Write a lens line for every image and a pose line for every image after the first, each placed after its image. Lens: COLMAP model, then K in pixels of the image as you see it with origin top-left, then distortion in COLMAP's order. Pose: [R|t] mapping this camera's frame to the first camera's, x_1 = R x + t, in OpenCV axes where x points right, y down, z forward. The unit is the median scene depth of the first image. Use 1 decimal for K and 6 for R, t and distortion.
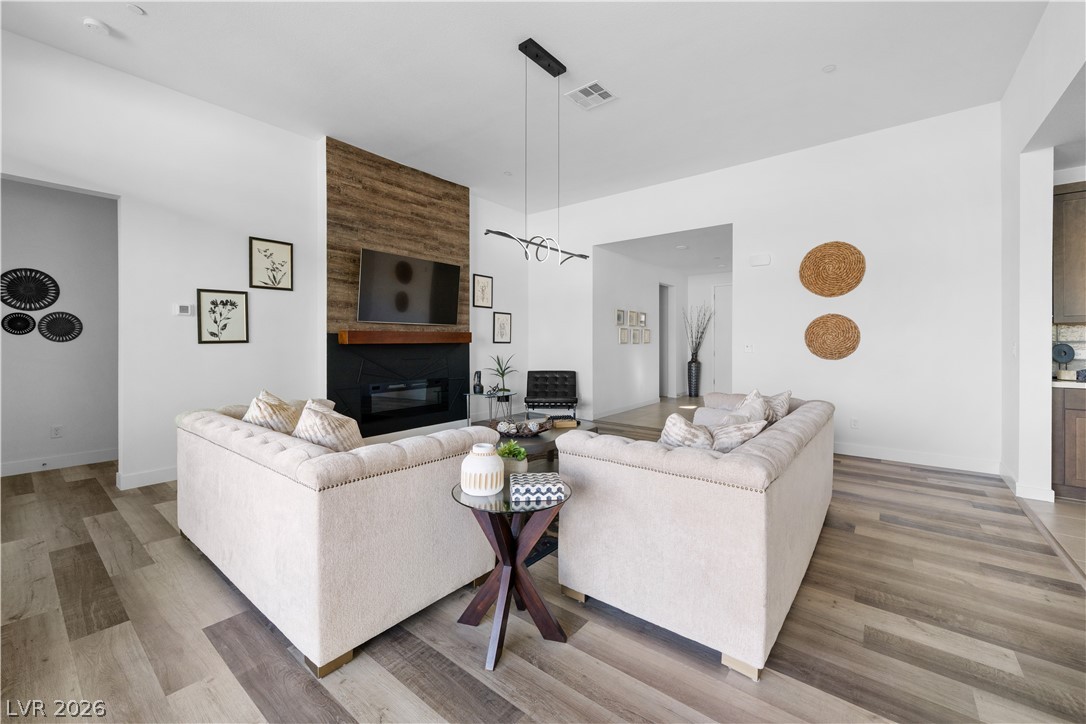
lens RADIAL K [[436.8, 0, 540.6], [0, 436.8, 341.5], [0, 0, 1]] dist [-0.000291, 0.000139]
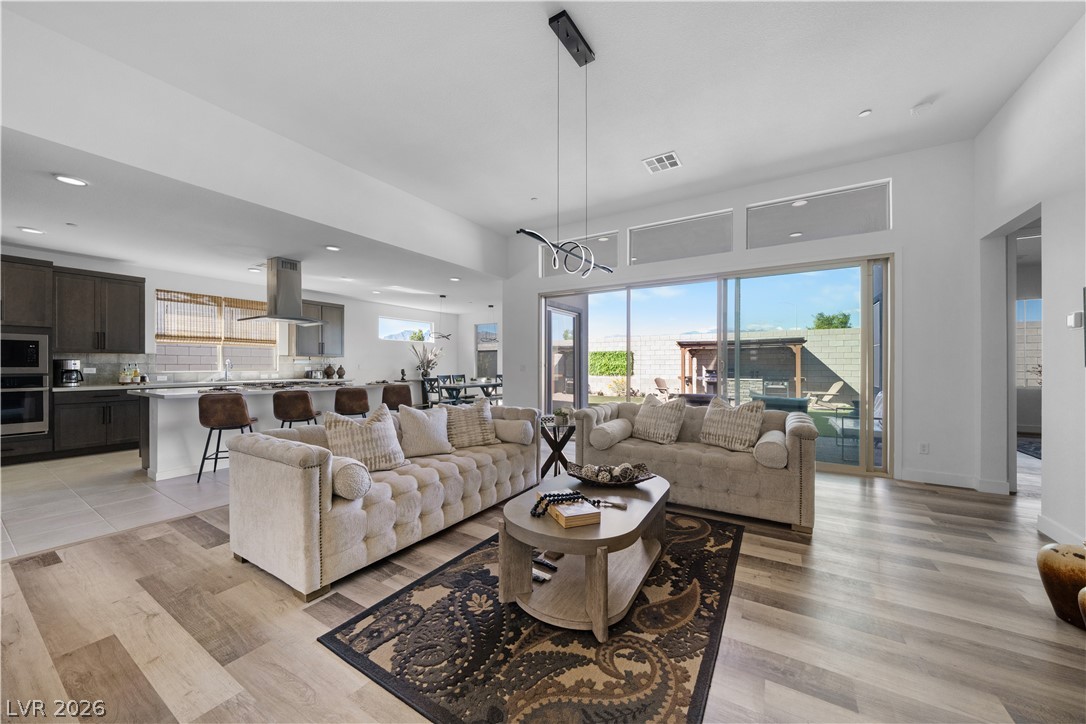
lens RADIAL K [[387.3, 0, 540.2], [0, 387.3, 365.2], [0, 0, 1]] dist [-0.002823, -0.000195]
pose [[-0.992634, -0.001442, -0.121142, 0.116195], [-0.001649, 0.999997, 0.001609, 0.000704], [0.121139, 0.001797, -0.992634, 1.226554]]
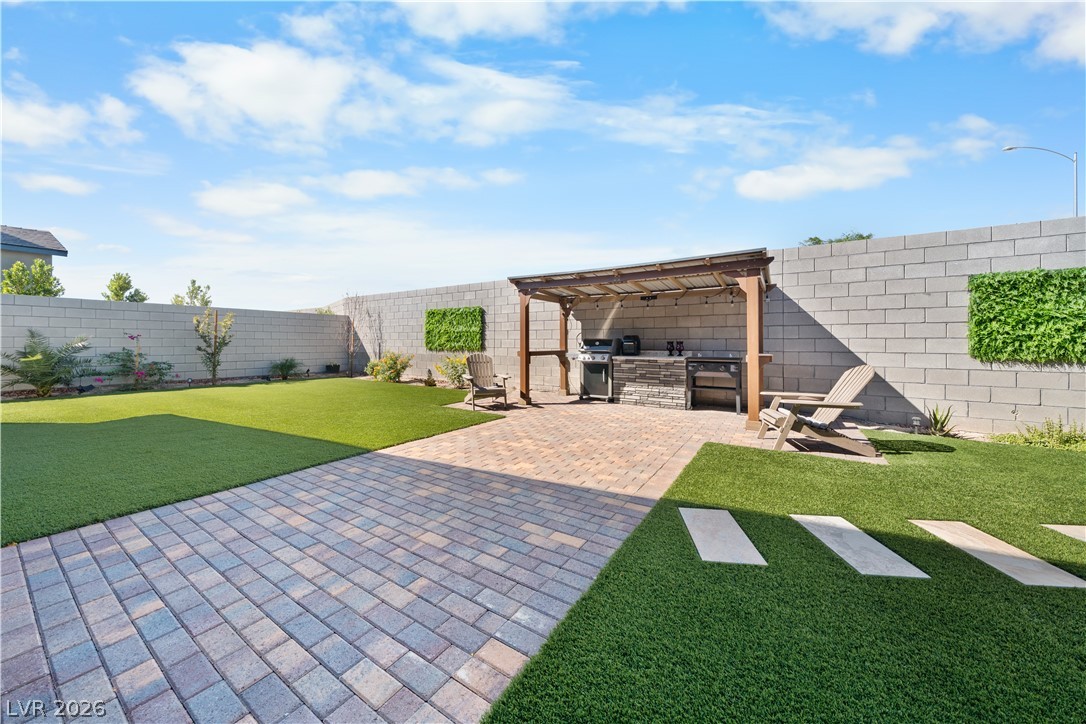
lens RADIAL K [[378.2, 0, 543.7], [0, 378.2, 338.1], [0, 0, 1]] dist [-0.005324, -0.000028]
pose [[-0.994431, -0.005066, -0.105270, -1.219799], [-0.003983, 0.999937, -0.010498, 0.054906], [0.105317, -0.010021, -0.994388, -0.161632]]
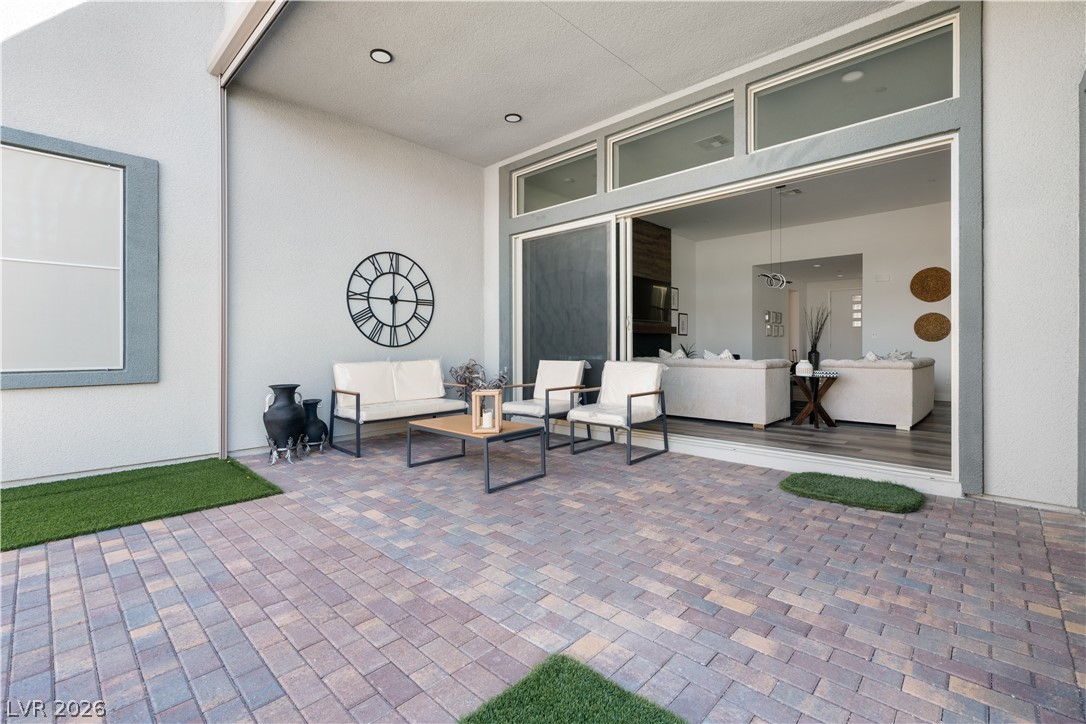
lens RADIAL K [[481.5, 0, 546.1], [0, 481.5, 348.1], [0, 0, 1]] dist [-0.002009, -0.000220]
pose [[0.996701, -0.001398, -0.081149, -0.587135], [0.001810, 0.999986, 0.005009, 0.053746], [0.081140, -0.005139, 0.996689, -0.852384]]
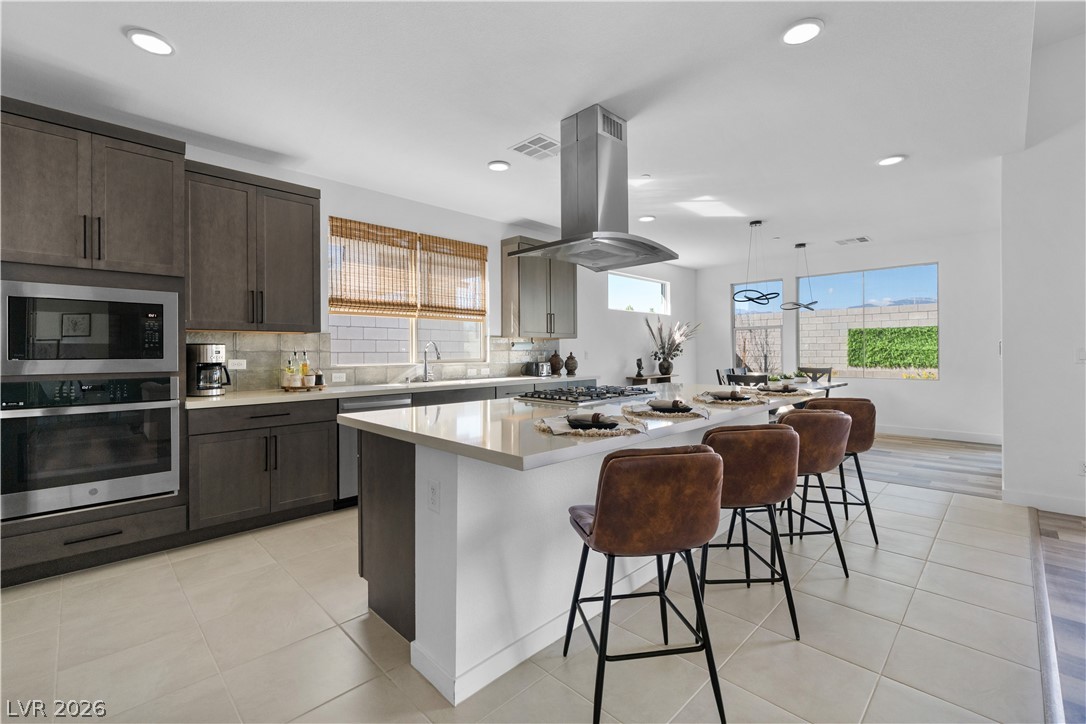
lens RADIAL K [[469.2, 0, 541.1], [0, 469.2, 351.4], [0, 0, 1]] dist [-0.003395, -0.000390]
pose [[-0.993884, 0.005033, 0.110318, 0.731004], [0.005010, 0.999987, -0.000486, 0.002934], [-0.110319, 0.000070, -0.993896, 0.627280]]
